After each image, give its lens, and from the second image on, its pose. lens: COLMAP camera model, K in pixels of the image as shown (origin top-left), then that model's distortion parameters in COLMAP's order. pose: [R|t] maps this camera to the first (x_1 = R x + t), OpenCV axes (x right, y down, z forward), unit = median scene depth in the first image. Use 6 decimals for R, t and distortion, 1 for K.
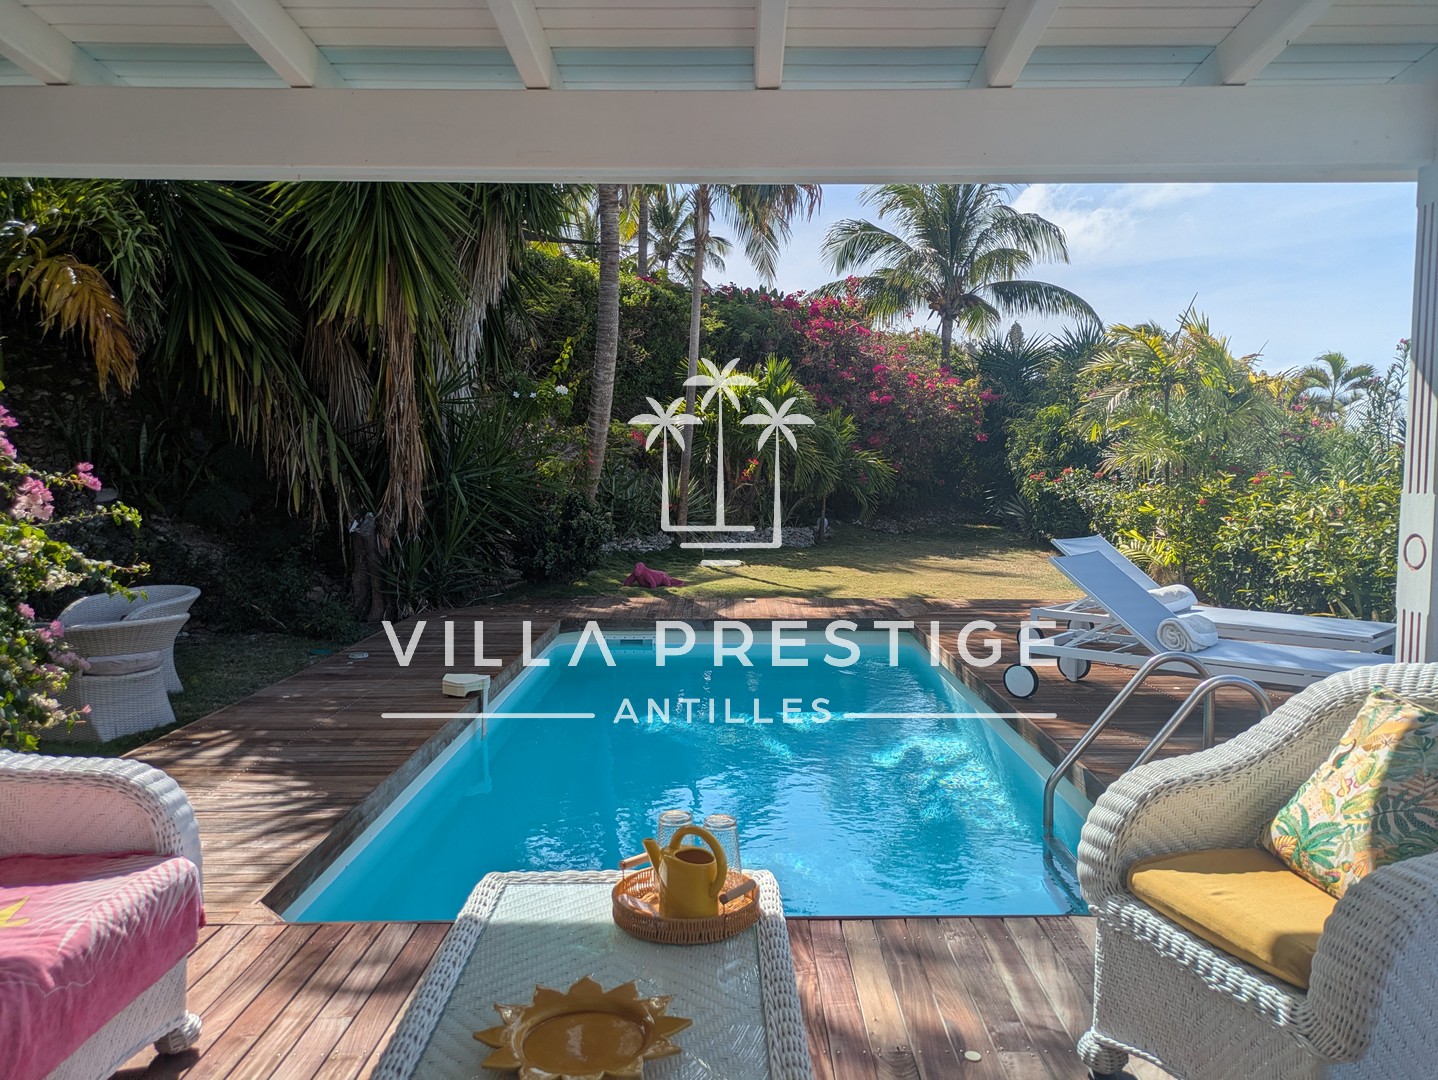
lens RADIAL K [[1043.3, 0, 716.8], [0, 1043.3, 538.4], [0, 0, 1]] dist [0.014185, 0.010934]
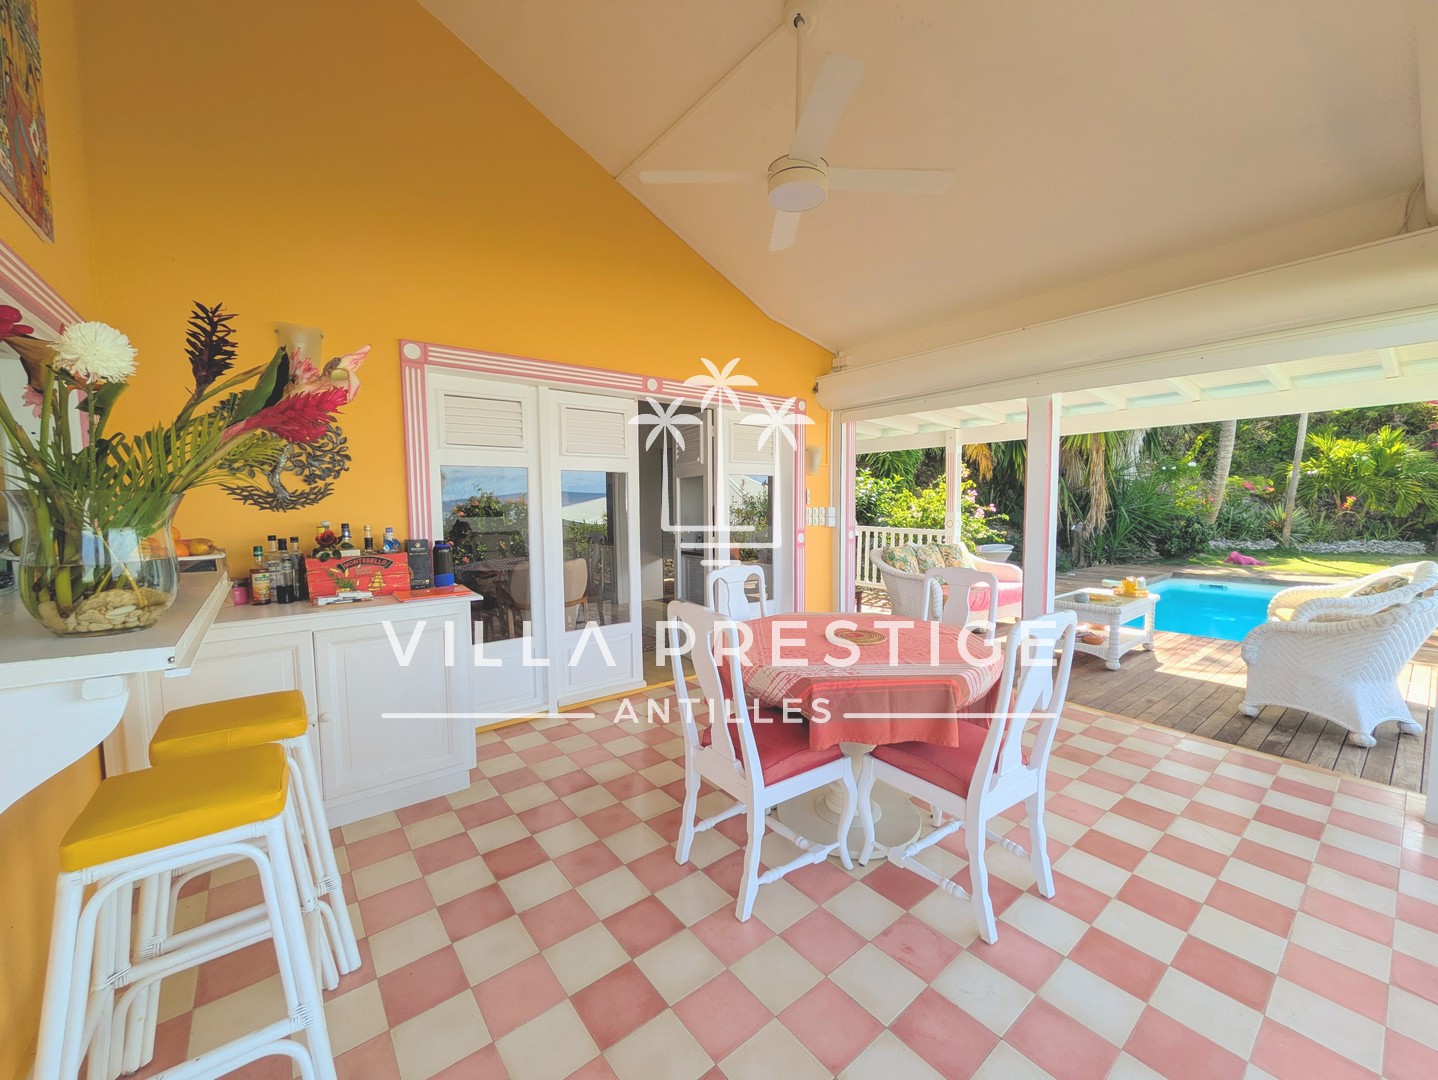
lens RADIAL K [[571.2, 0, 730.7], [0, 571.2, 539.9], [0, 0, 1]] dist [-0.000029, 0.000431]
pose [[0.632821, 0.040677, -0.773229, 0.188902], [-0.044609, 0.998876, 0.016039, 0.032002], [0.773012, 0.024343, 0.633924, -0.492199]]
